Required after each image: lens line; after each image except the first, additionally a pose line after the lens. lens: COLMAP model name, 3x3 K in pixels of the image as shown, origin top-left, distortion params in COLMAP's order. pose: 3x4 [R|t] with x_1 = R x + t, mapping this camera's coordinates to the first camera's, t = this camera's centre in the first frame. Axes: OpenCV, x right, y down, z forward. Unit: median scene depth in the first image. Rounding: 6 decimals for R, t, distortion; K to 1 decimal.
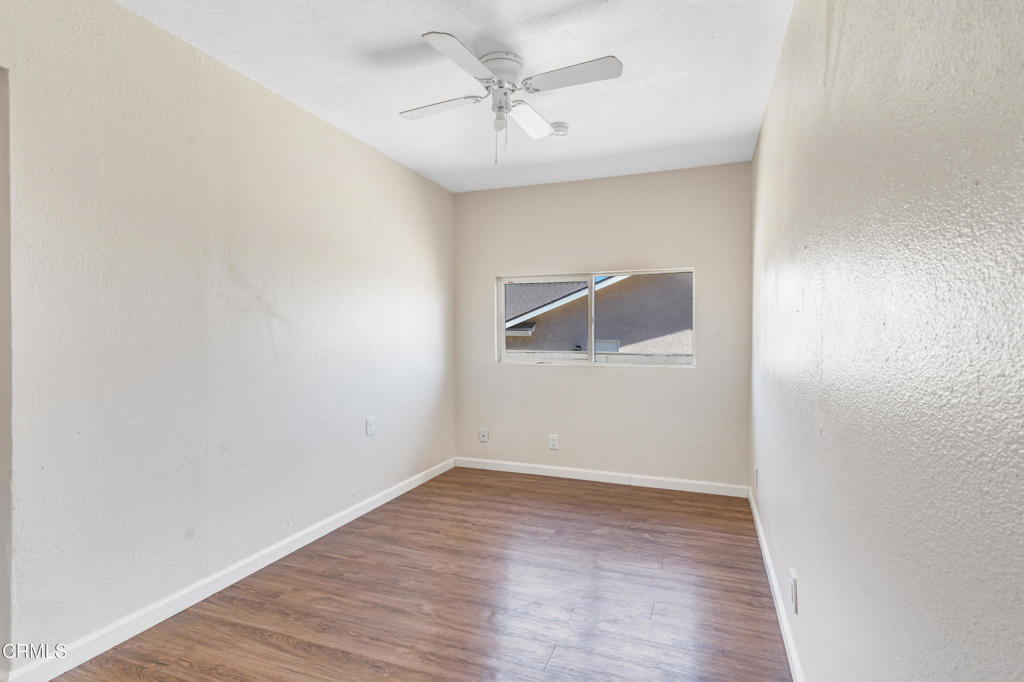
lens RADIAL K [[501.7, 0, 513.8], [0, 501.7, 337.4], [0, 0, 1]] dist [-0.001381, -0.000143]
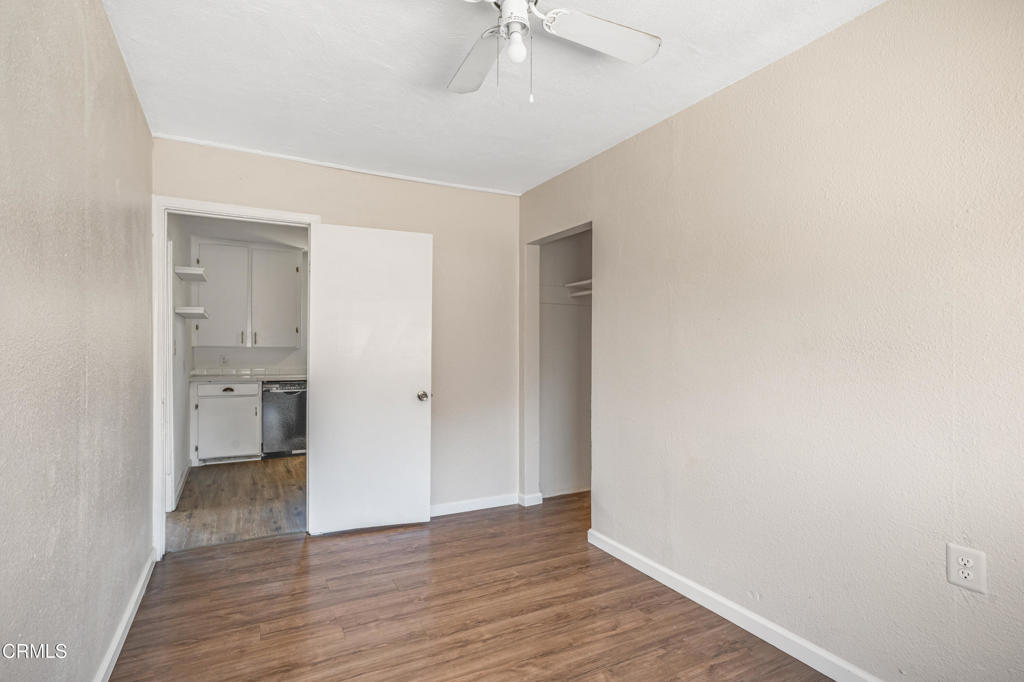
lens RADIAL K [[521.7, 0, 510.8], [0, 521.7, 343.9], [0, 0, 1]] dist [0.002401, 0.000285]
pose [[-0.659480, -0.008337, -0.751676, 0.545094], [-0.013536, 0.999908, 0.000785, -0.032458], [0.751600, 0.010693, -0.659533, 1.562990]]
